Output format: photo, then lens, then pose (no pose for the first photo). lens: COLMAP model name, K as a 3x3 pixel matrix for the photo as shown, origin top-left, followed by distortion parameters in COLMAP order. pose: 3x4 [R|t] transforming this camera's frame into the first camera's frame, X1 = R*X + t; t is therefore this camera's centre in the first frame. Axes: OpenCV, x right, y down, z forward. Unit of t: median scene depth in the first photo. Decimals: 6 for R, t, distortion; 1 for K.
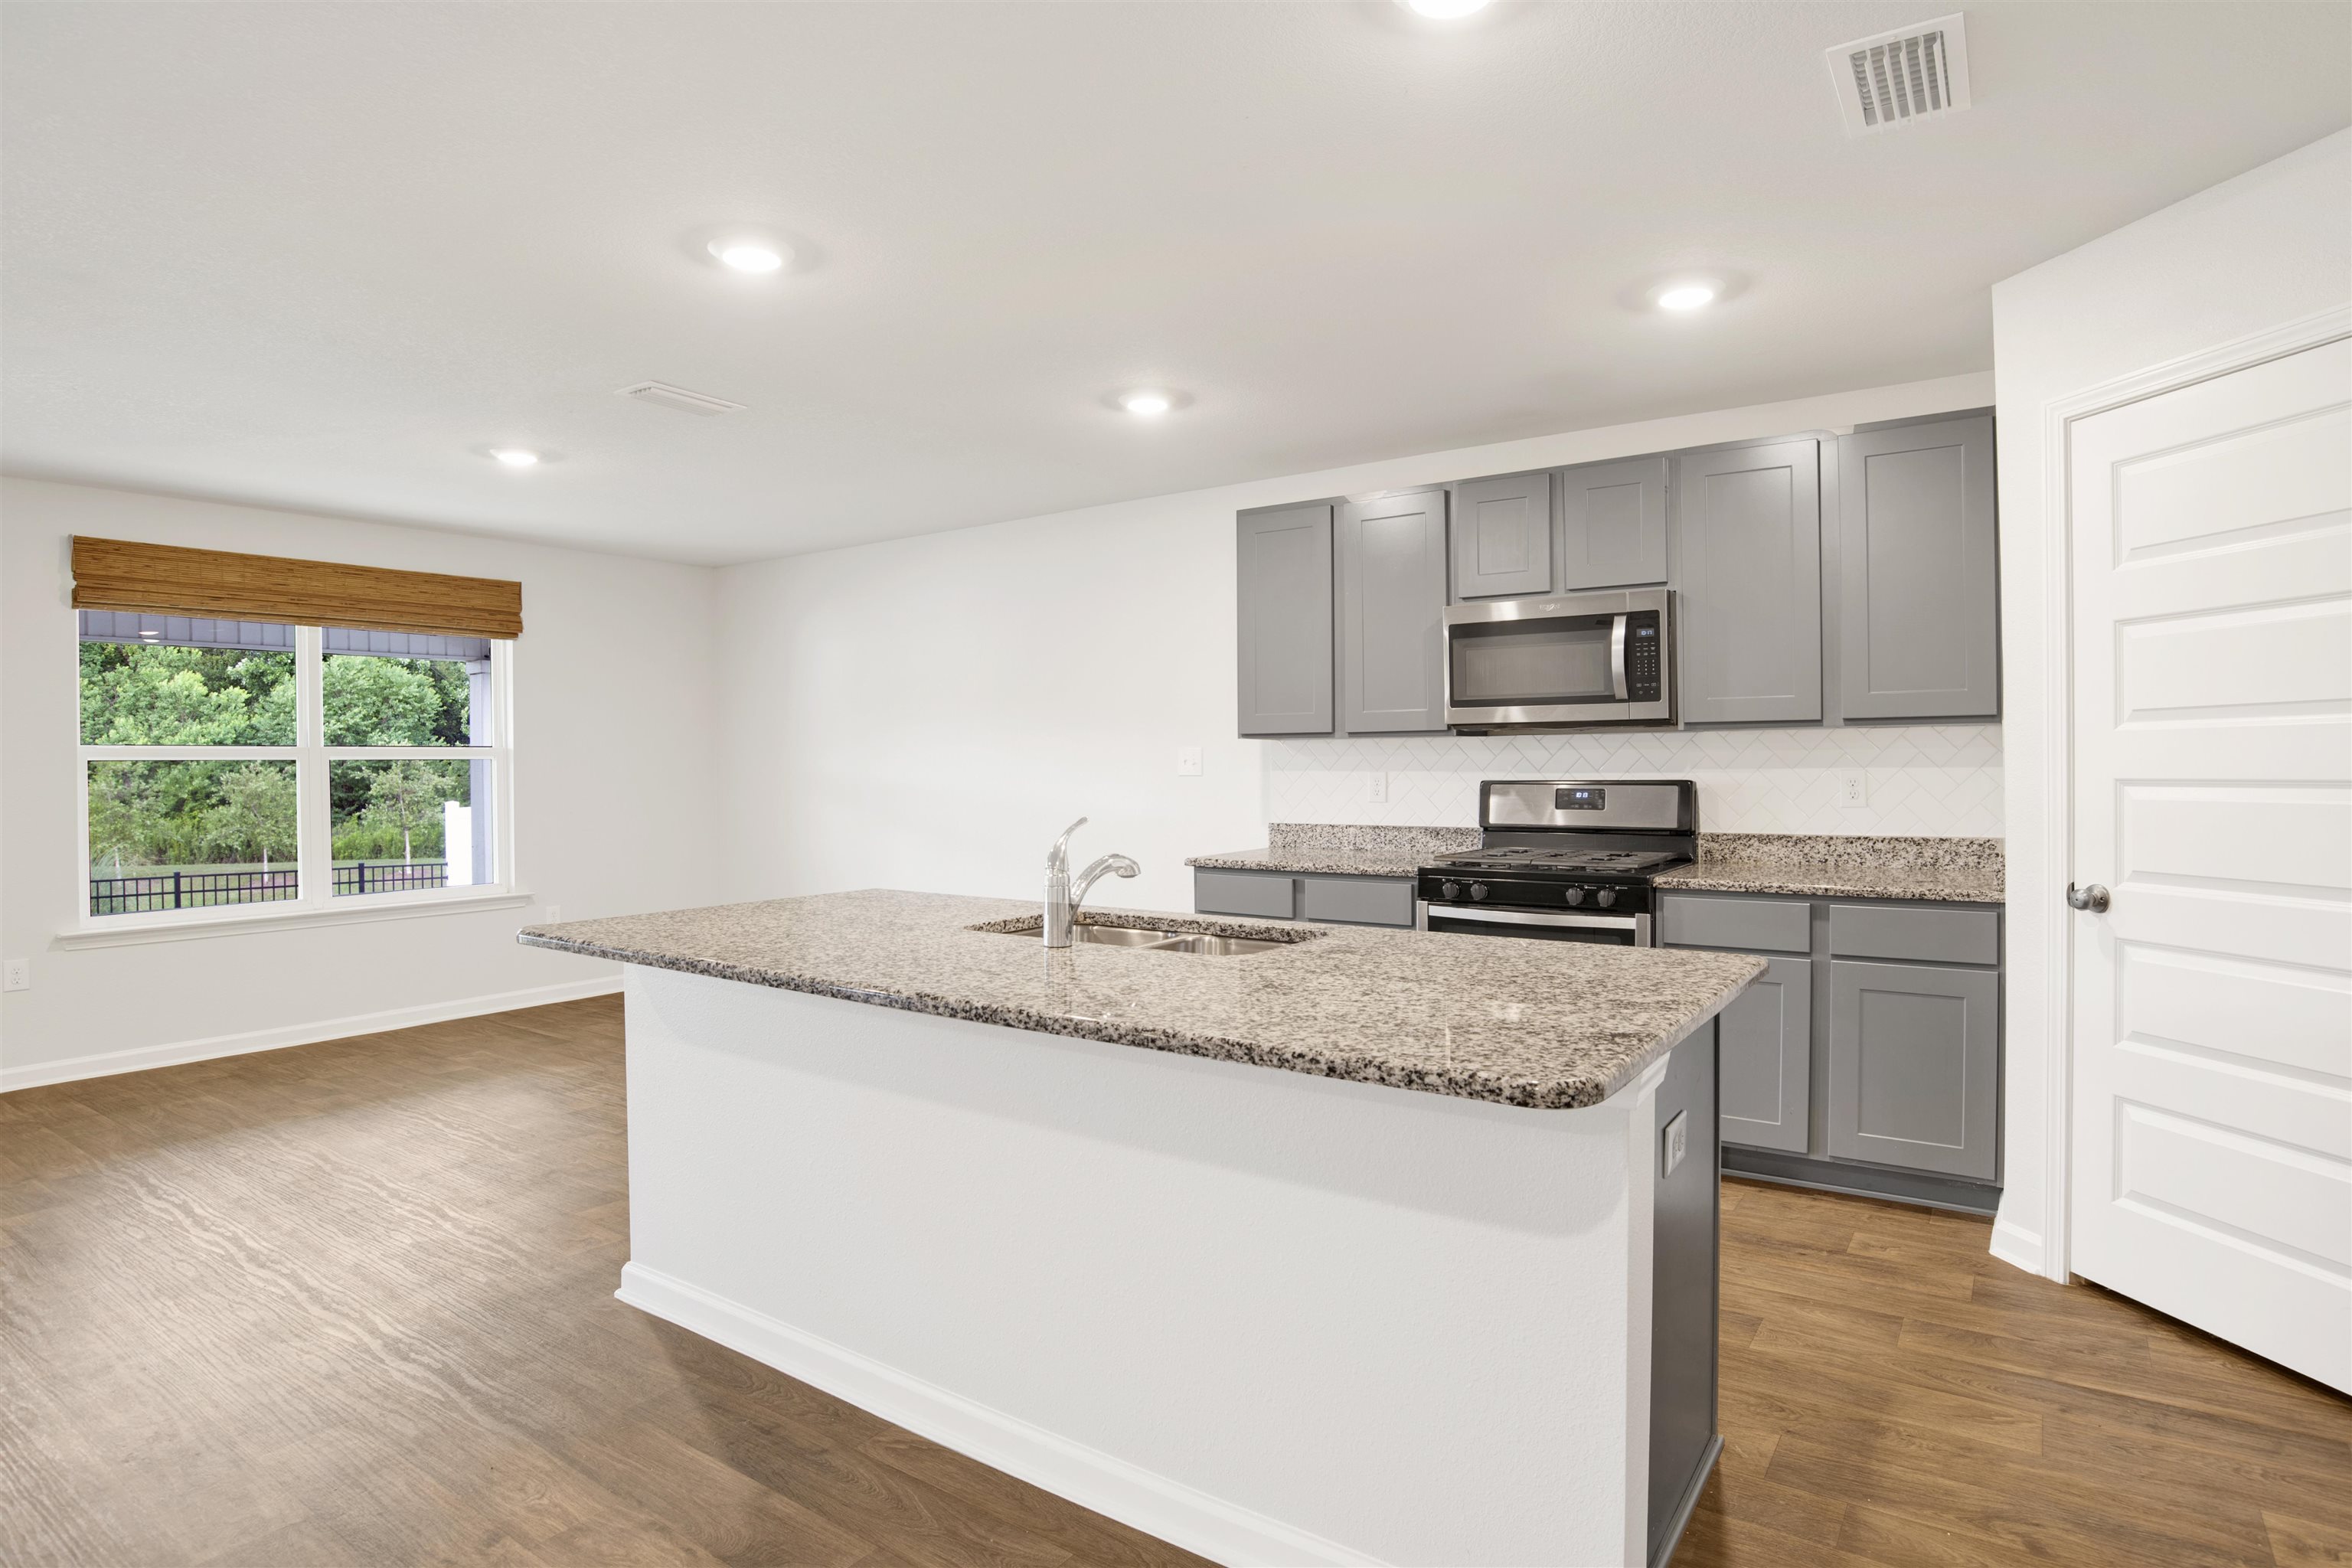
lens RADIAL K [[1220.3, 0, 1176.0], [0, 1220.3, 784.0], [0, 0, 1]] dist [-0.015443, 0.000947]
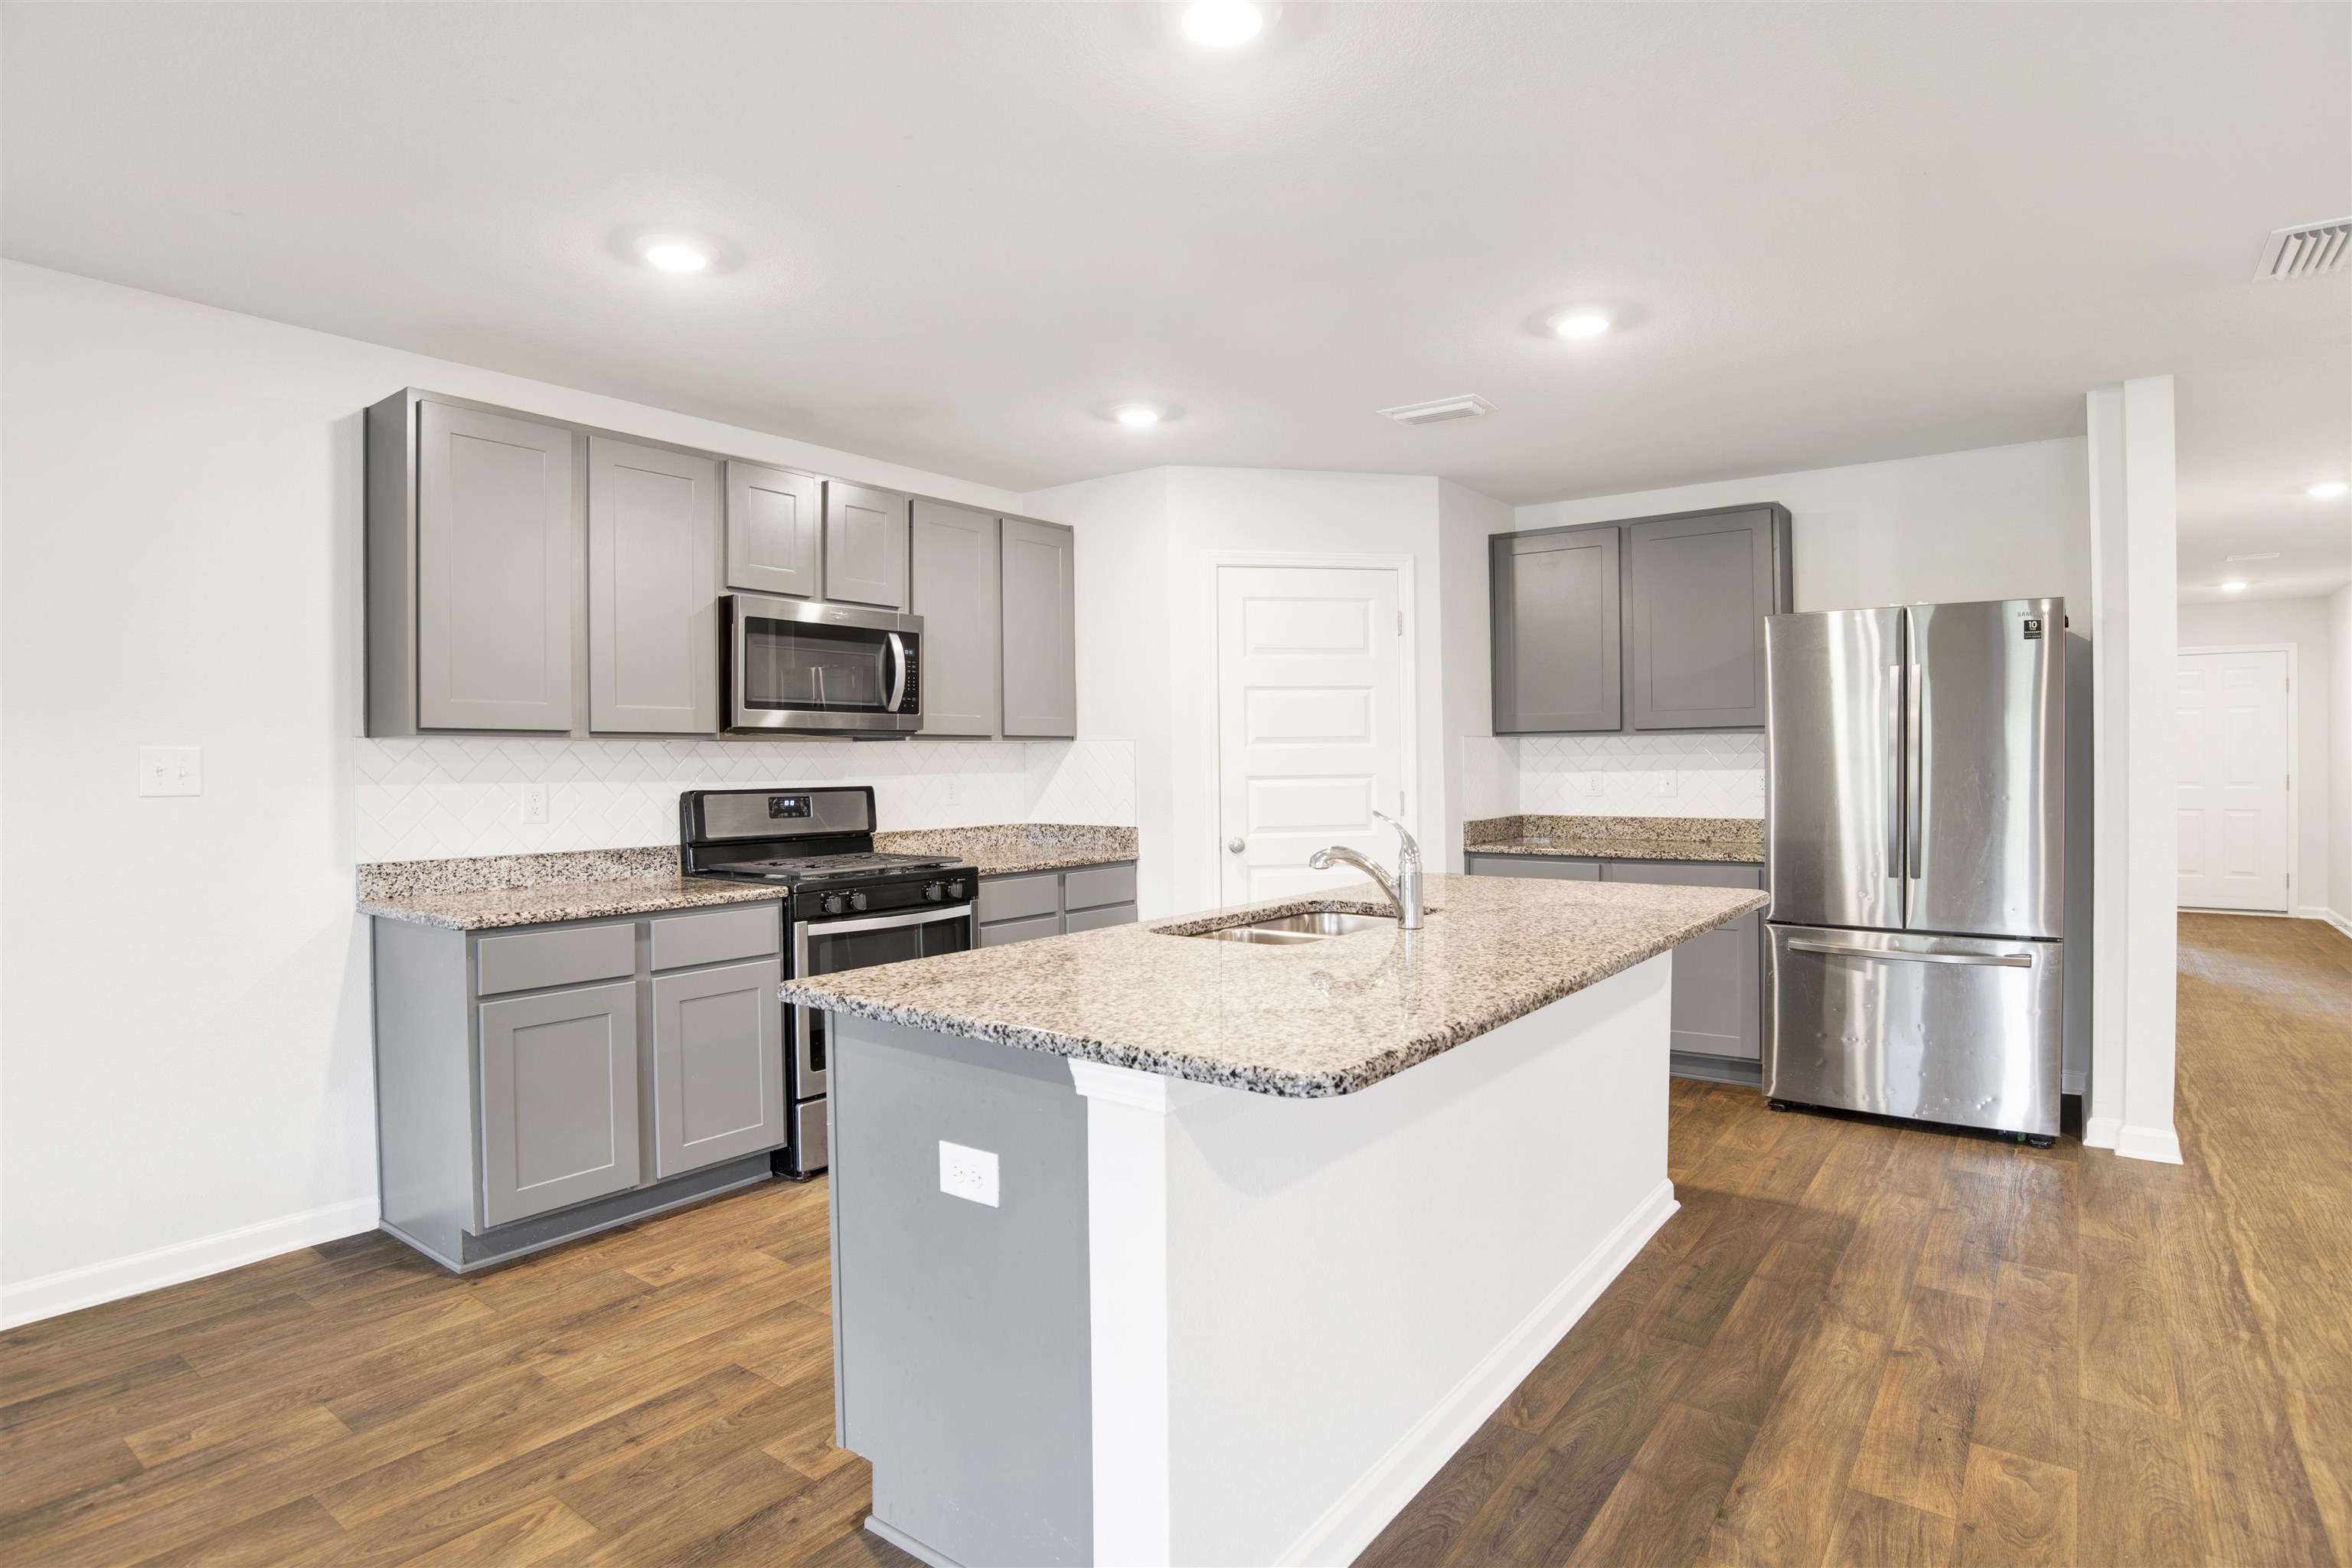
lens RADIAL K [[1220.3, 0, 1176.0], [0, 1220.3, 784.0], [0, 0, 1]] dist [-0.015443, 0.000947]
pose [[0.051307, -0.003427, 0.998677, -0.681366], [0.028198, 0.999600, 0.001982, 0.000703], [-0.998285, 0.028059, 0.051383, 0.678274]]
